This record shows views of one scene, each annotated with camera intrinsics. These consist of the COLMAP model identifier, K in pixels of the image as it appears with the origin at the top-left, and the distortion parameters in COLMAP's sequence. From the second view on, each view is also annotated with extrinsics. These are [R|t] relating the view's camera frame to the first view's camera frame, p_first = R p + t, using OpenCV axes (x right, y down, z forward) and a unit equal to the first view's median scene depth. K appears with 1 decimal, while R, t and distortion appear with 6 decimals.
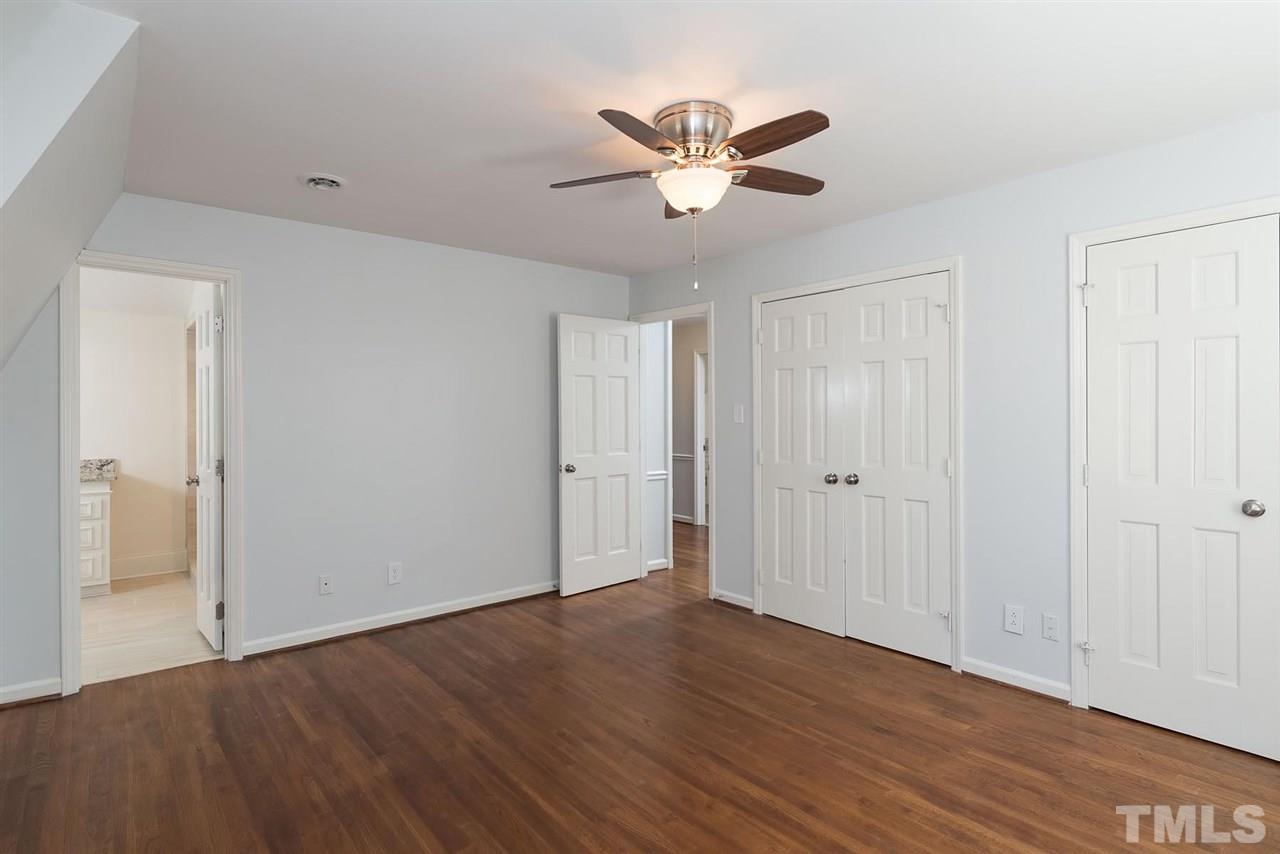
lens RADIAL K [[654.4, 0, 645.2], [0, 654.4, 417.8], [0, 0, 1]] dist [-0.000345, 0.000073]
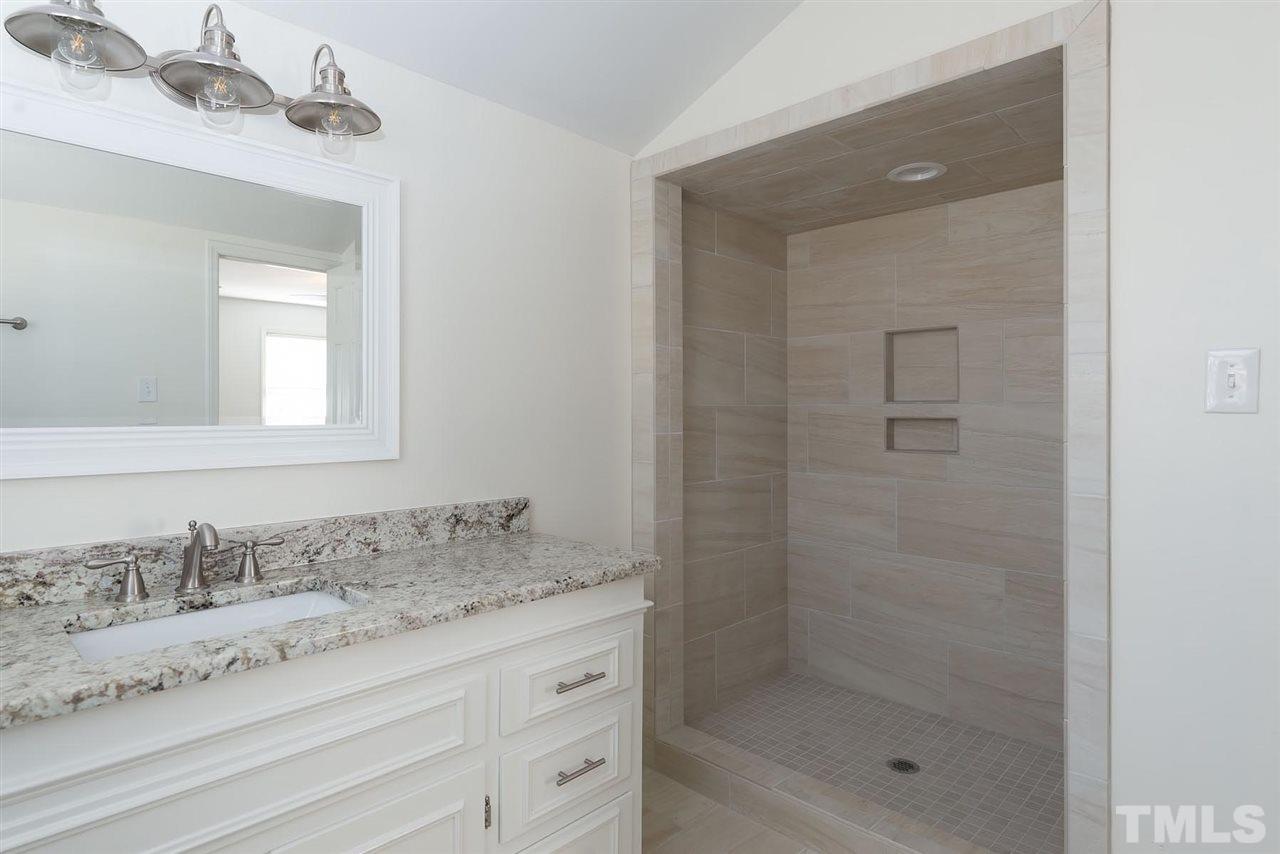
lens RADIAL K [[707.5, 0, 639.1], [0, 707.5, 407.4], [0, 0, 1]] dist [-0.002062, -0.000346]
pose [[0.993048, 0.005616, 0.117579, -0.910236], [-0.004660, 0.999954, -0.008410, 0.016771], [-0.117620, 0.007803, 0.993028, 0.678085]]
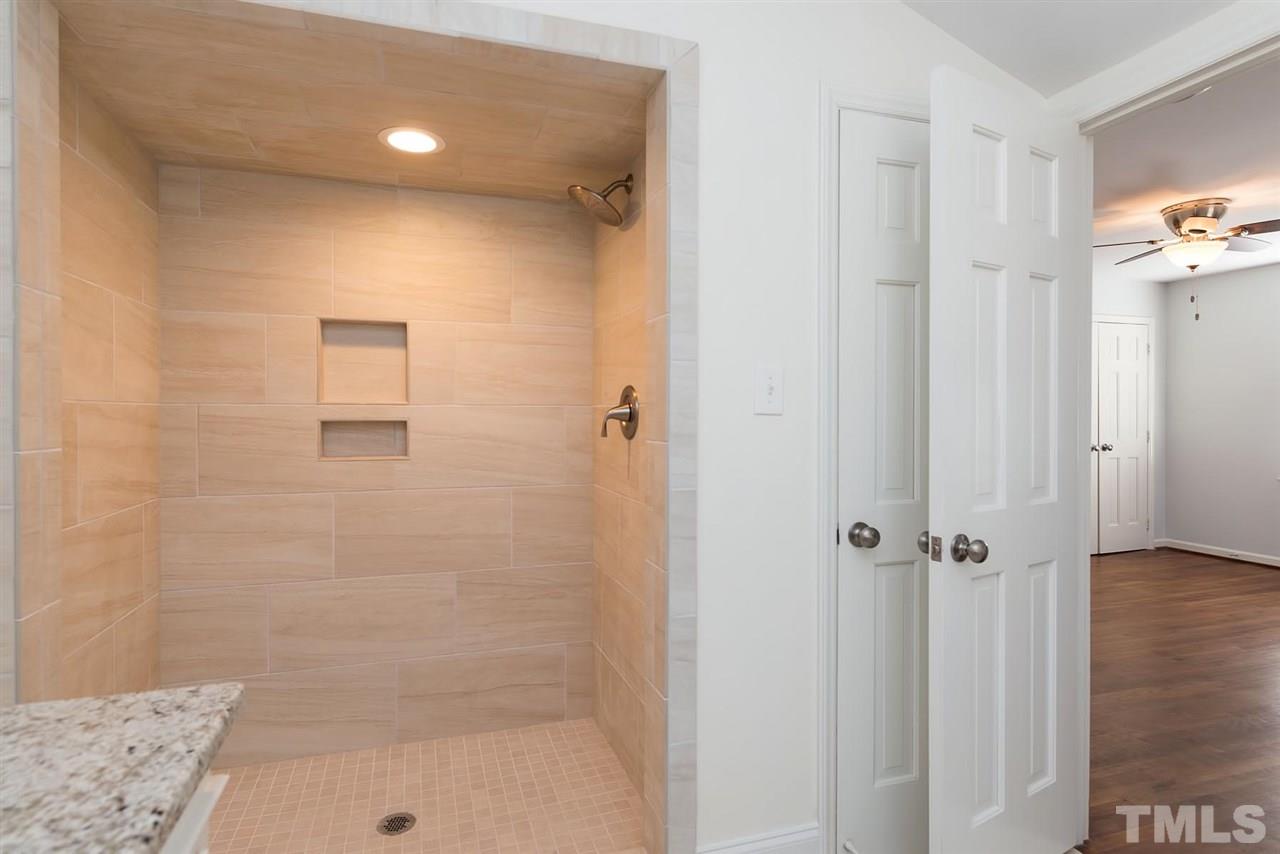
lens RADIAL K [[654.4, 0, 645.2], [0, 654.4, 417.8], [0, 0, 1]] dist [-0.000345, 0.000073]
pose [[0.364041, 0.002627, 0.931379, -0.982036], [-0.002196, 0.999996, -0.001963, 0.017804], [-0.931380, -0.001331, 0.364045, 0.868059]]
